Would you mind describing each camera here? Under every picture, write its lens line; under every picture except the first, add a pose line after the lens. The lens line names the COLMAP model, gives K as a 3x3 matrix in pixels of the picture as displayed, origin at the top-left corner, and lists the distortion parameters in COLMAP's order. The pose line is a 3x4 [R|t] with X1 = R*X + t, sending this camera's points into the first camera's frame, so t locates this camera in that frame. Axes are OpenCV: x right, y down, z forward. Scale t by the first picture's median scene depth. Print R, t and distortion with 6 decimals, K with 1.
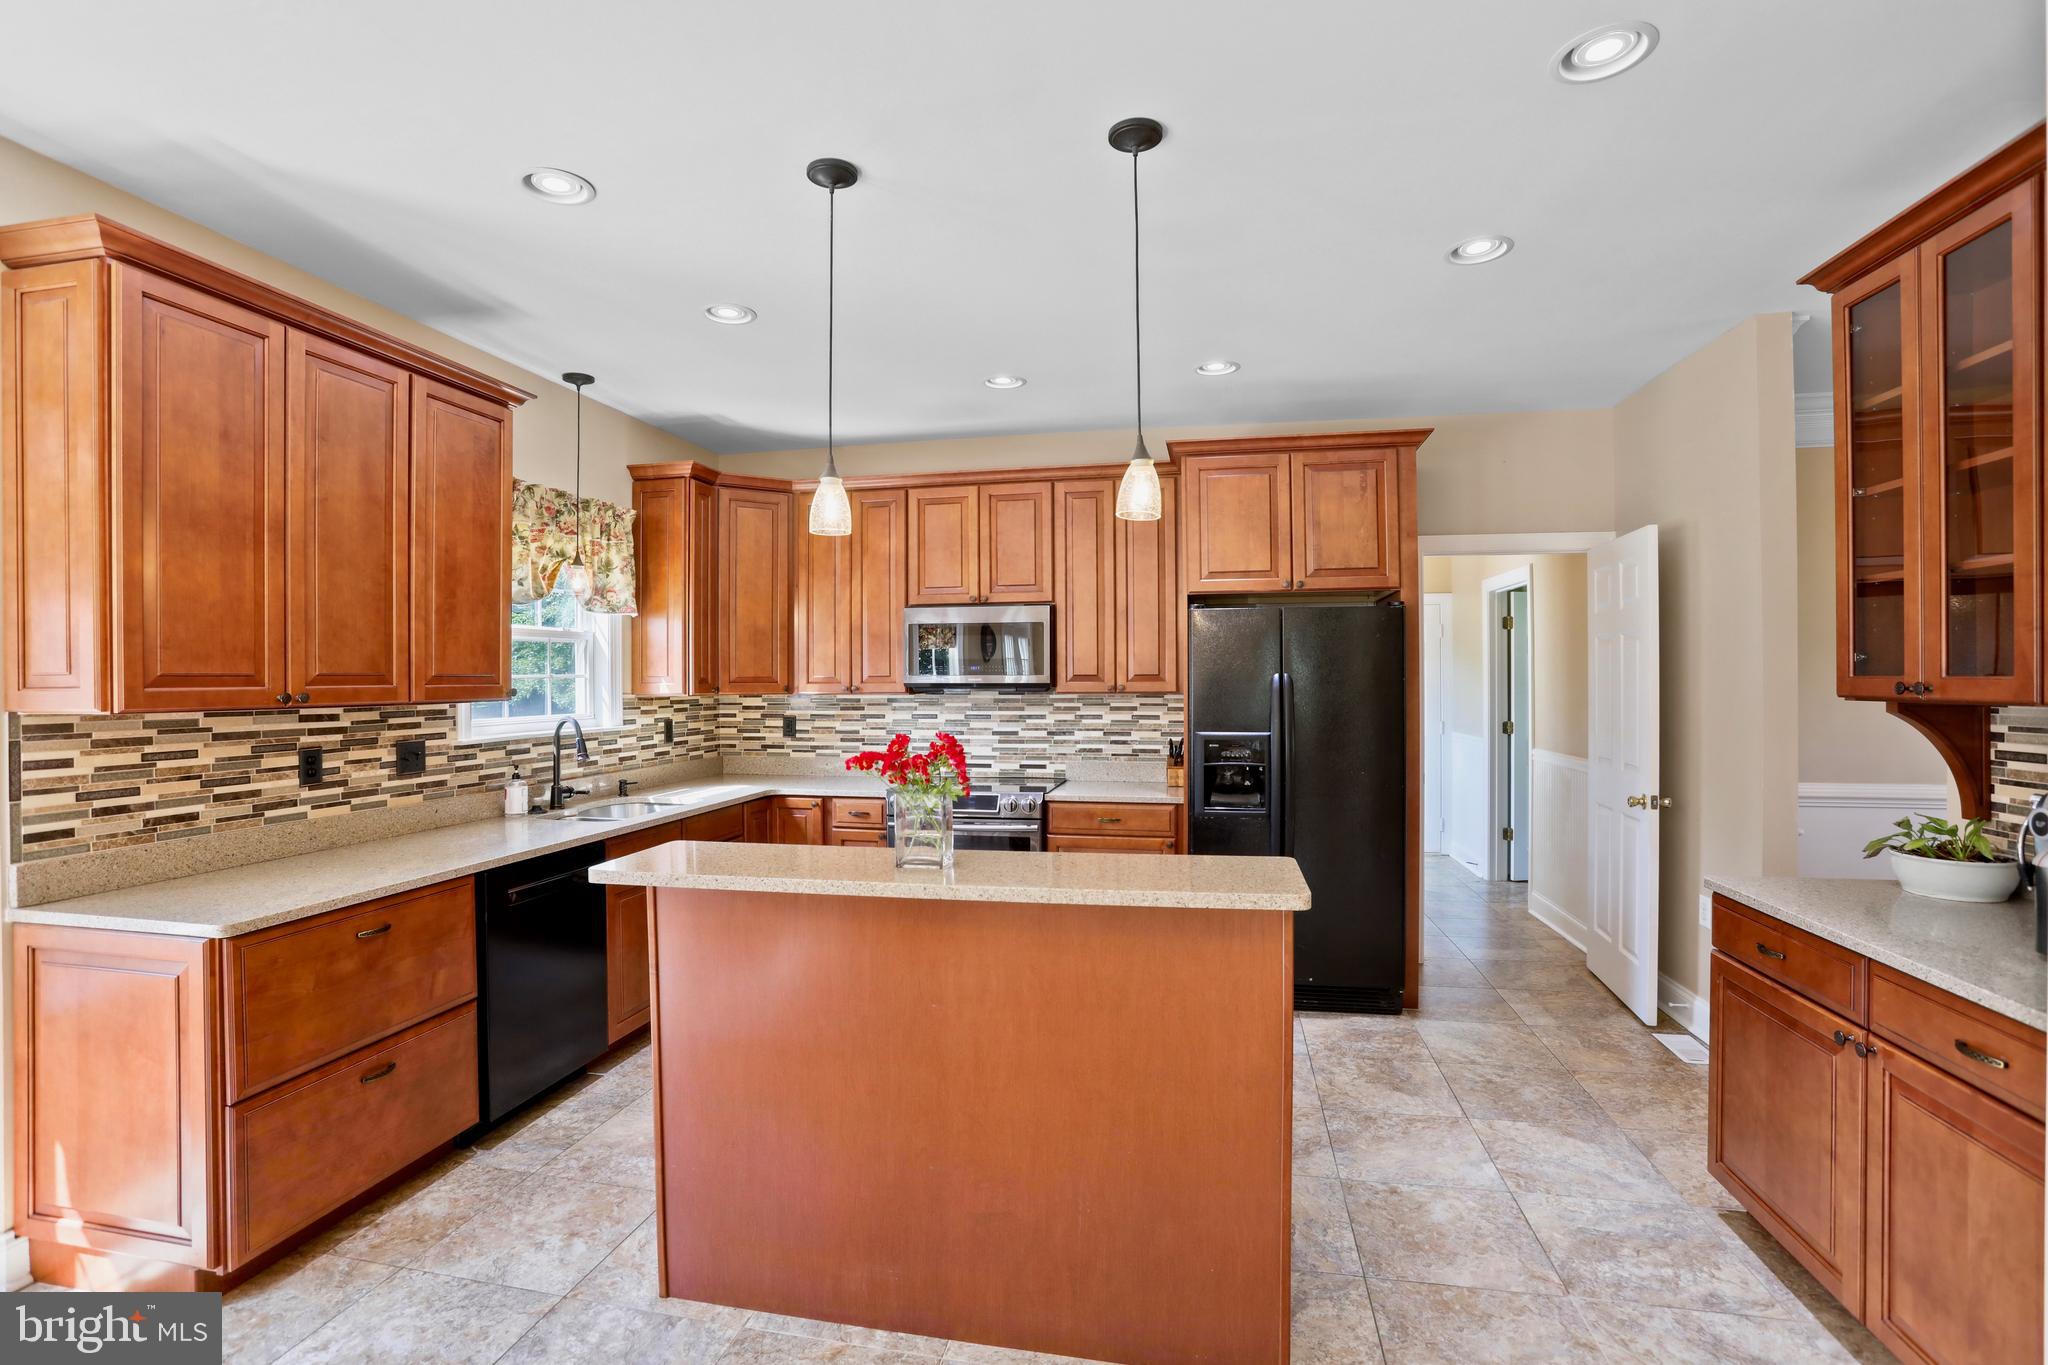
lens RADIAL K [[945.4, 0, 1020.0], [0, 945.4, 681.2], [0, 0, 1]] dist [-0.079608, 0.029964]
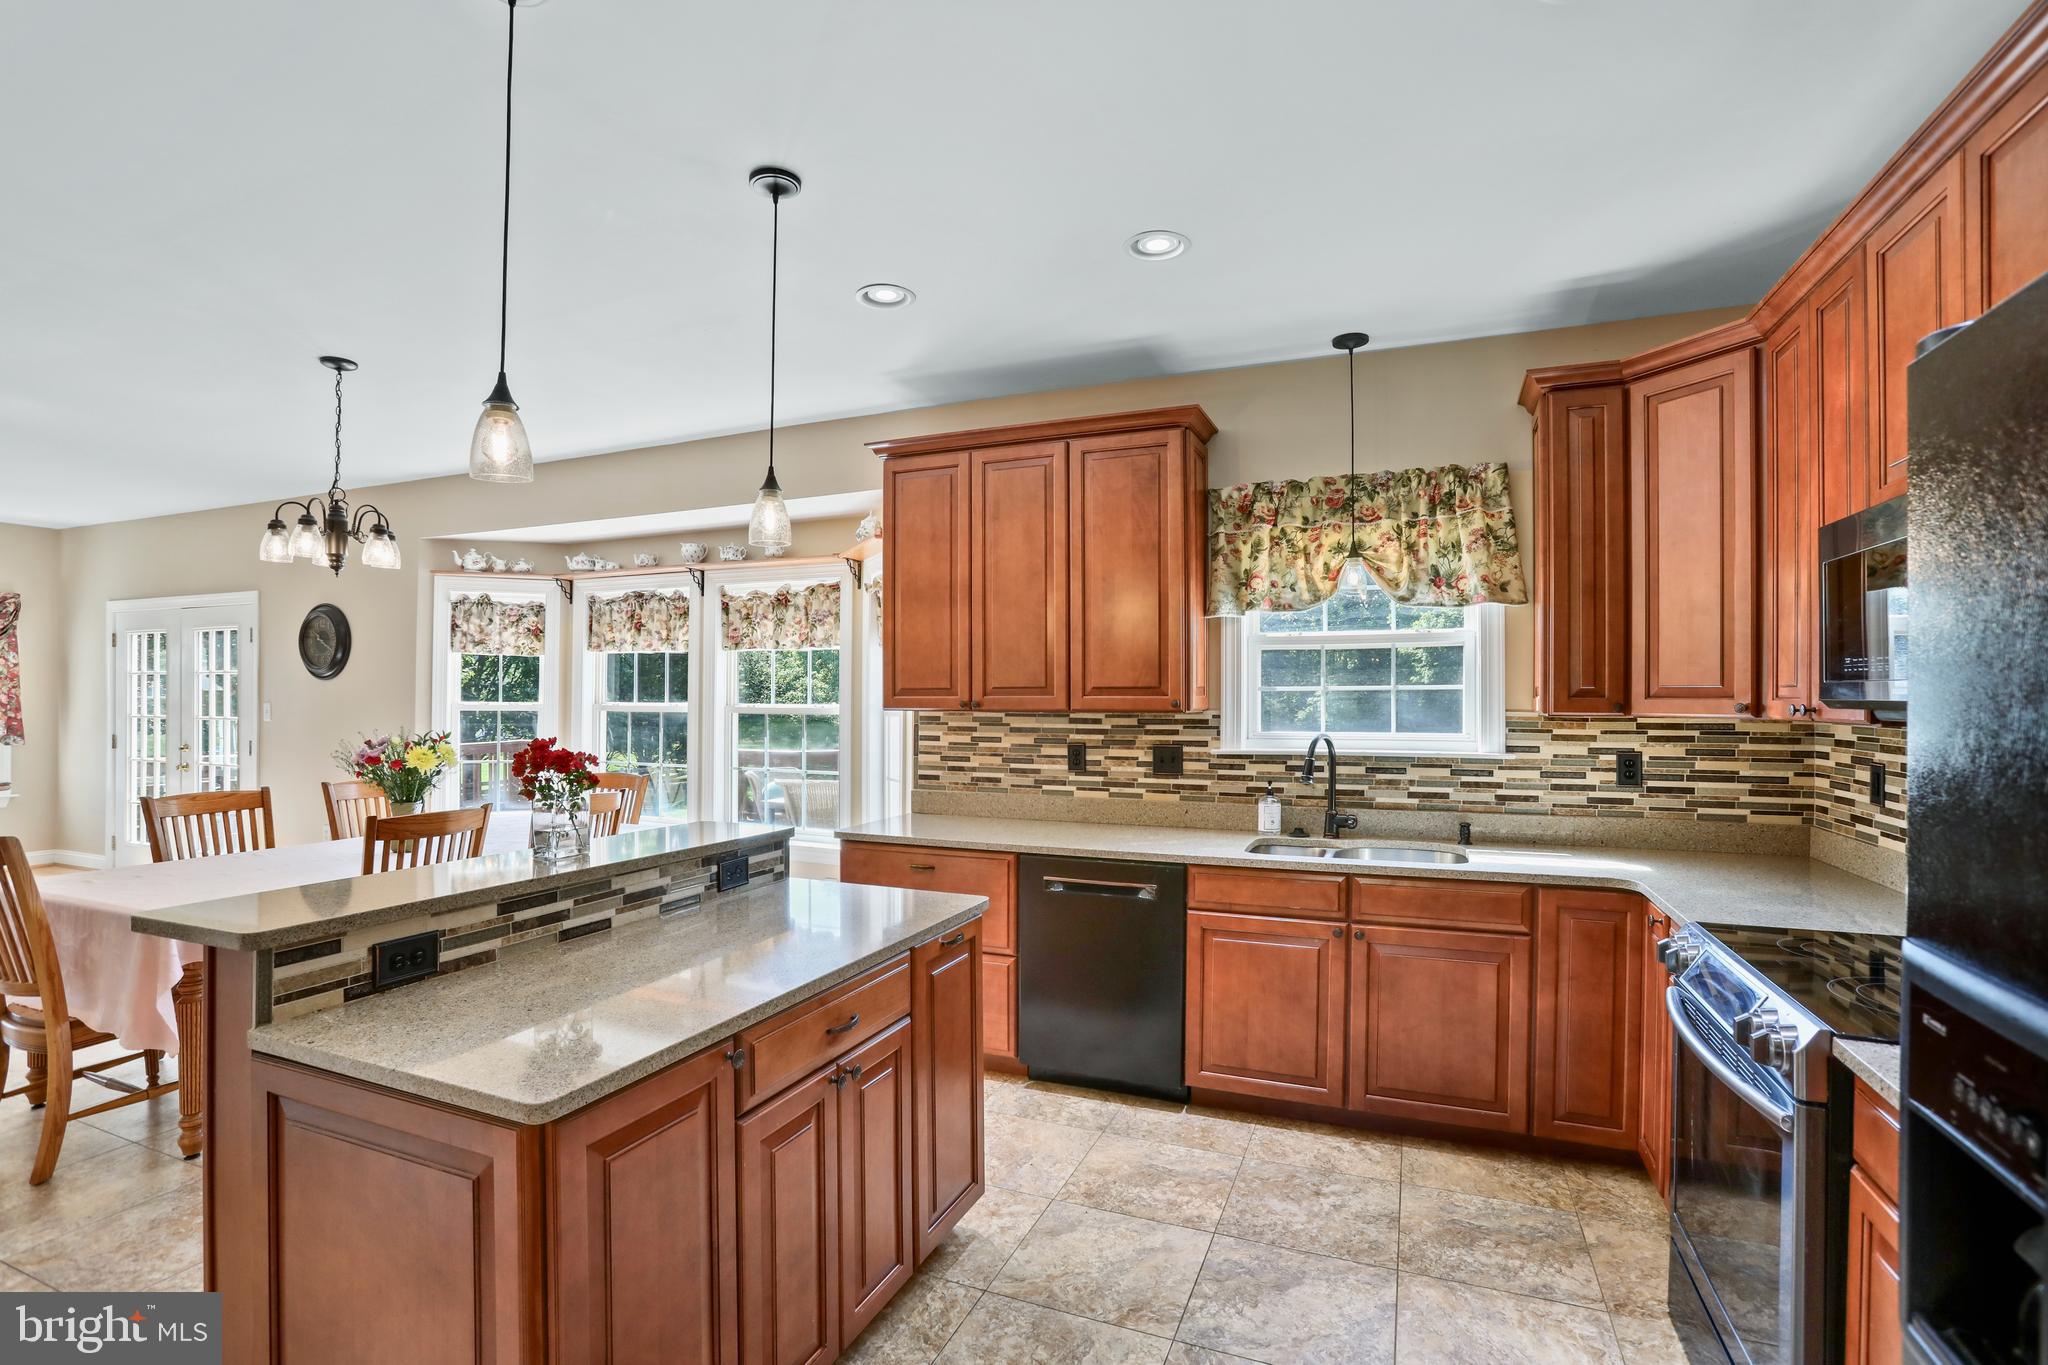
lens RADIAL K [[945.4, 0, 1020.0], [0, 945.4, 681.2], [0, 0, 1]] dist [-0.079608, 0.029964]
pose [[-0.190327, -0.010446, -0.981665, 0.405357], [-0.001974, 0.999945, -0.010258, -0.001651], [0.981719, -0.000014, -0.190338, 0.822918]]
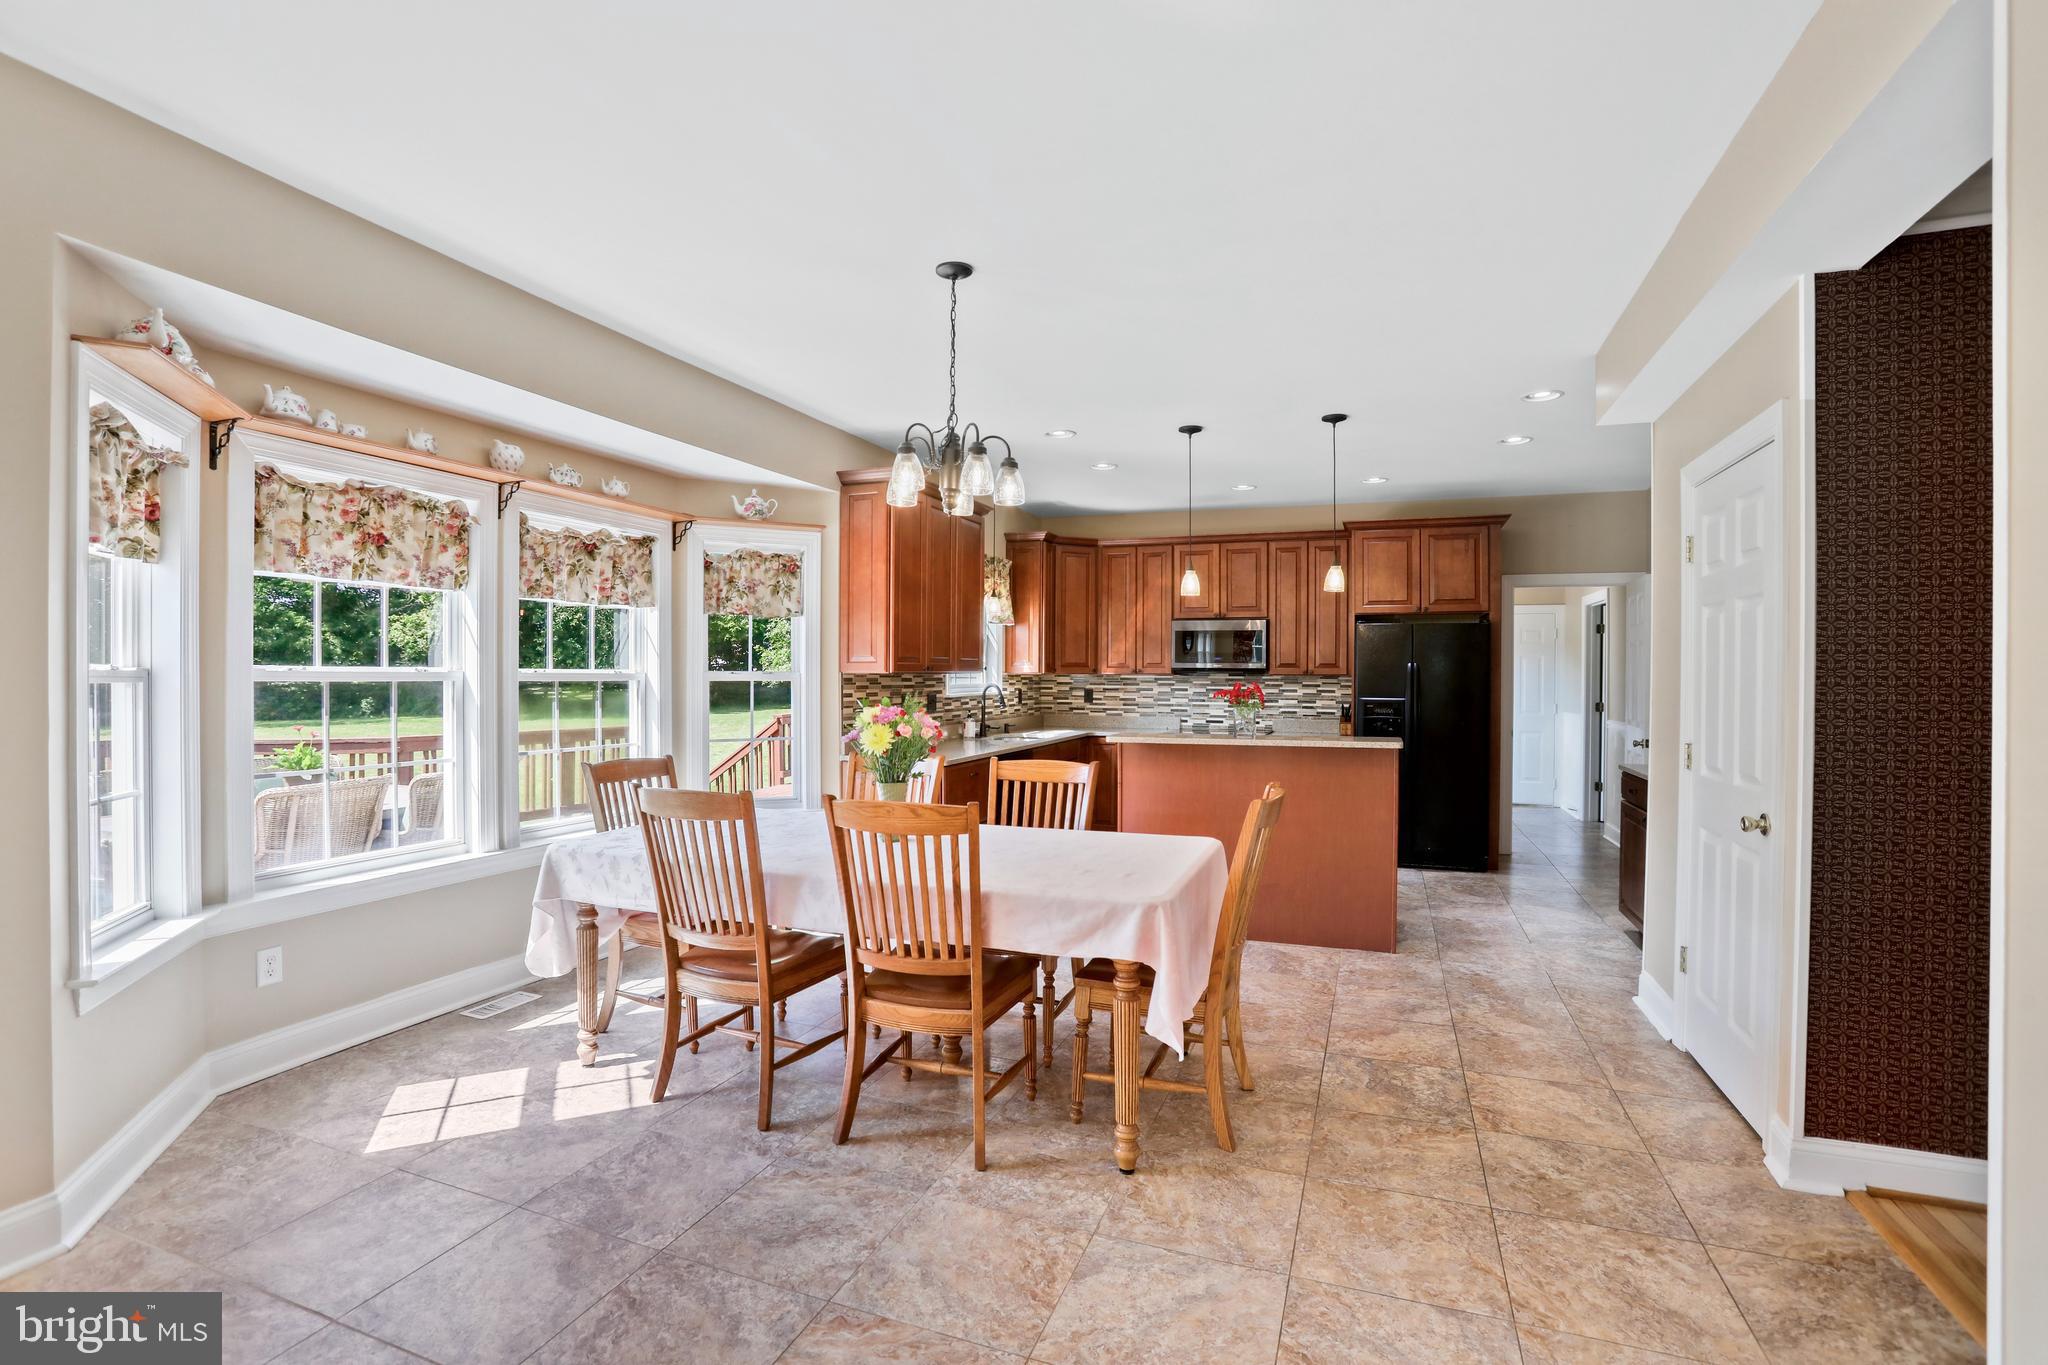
lens RADIAL K [[950.3, 0, 1014.1], [0, 950.3, 683.9], [0, 0, 1]] dist [-0.119075, 0.071174]
pose [[0.986410, 0.012304, -0.163843, -0.140602], [-0.010727, 0.999887, 0.010505, 0.017791], [0.163954, -0.008605, 0.986430, -0.712411]]
